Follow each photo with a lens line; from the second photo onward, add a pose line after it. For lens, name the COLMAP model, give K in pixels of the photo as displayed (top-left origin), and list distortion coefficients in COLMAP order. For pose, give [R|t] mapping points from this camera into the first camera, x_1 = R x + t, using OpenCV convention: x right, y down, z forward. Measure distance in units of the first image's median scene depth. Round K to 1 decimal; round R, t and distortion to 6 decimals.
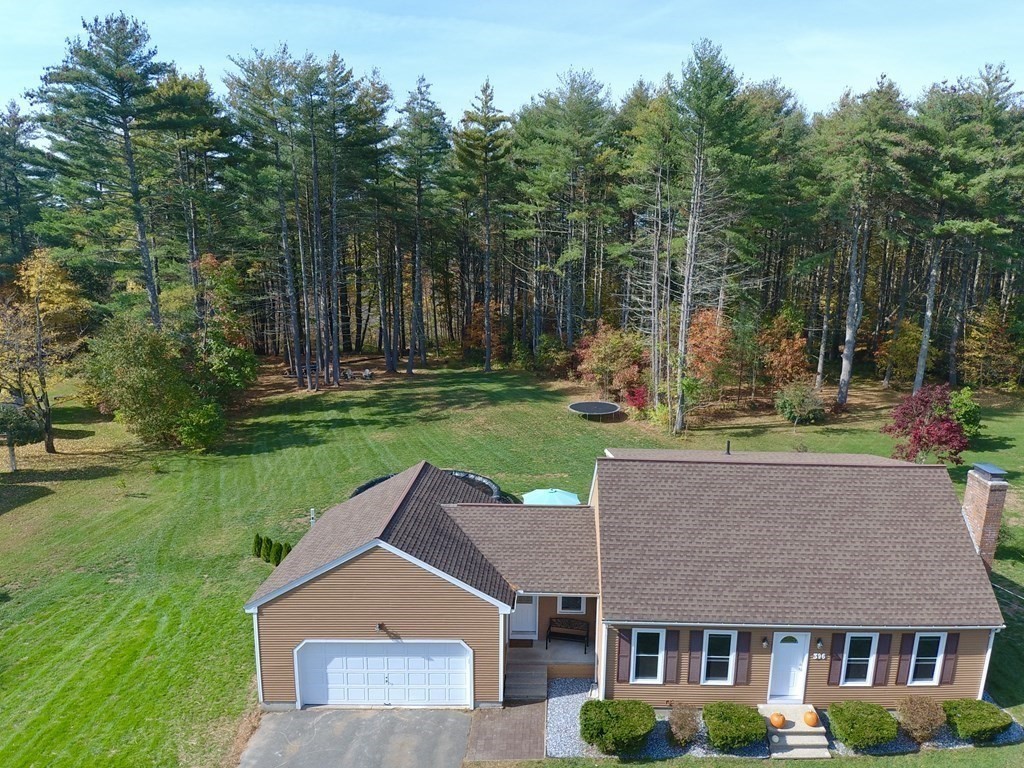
lens RADIAL K [[651.1, 0, 550.8], [0, 651.1, 385.5], [0, 0, 1]] dist [0.101661, -0.166909]
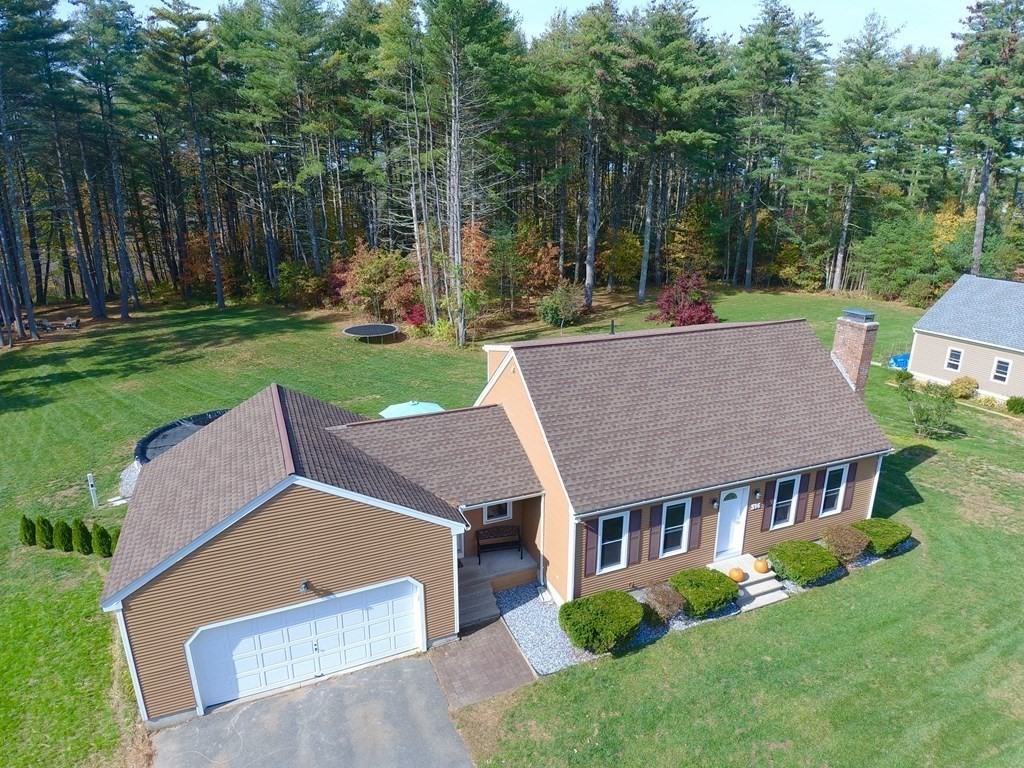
lens RADIAL K [[612.7, 0, 512.0], [0, 612.7, 384.0], [0, 0, 1]] dist [0.093093, -0.129057]
pose [[0.923608, -0.130418, 0.360472, -0.227840], [0.091233, 0.988112, 0.123738, 0.056118], [-0.372324, -0.081398, 0.924526, 0.220820]]
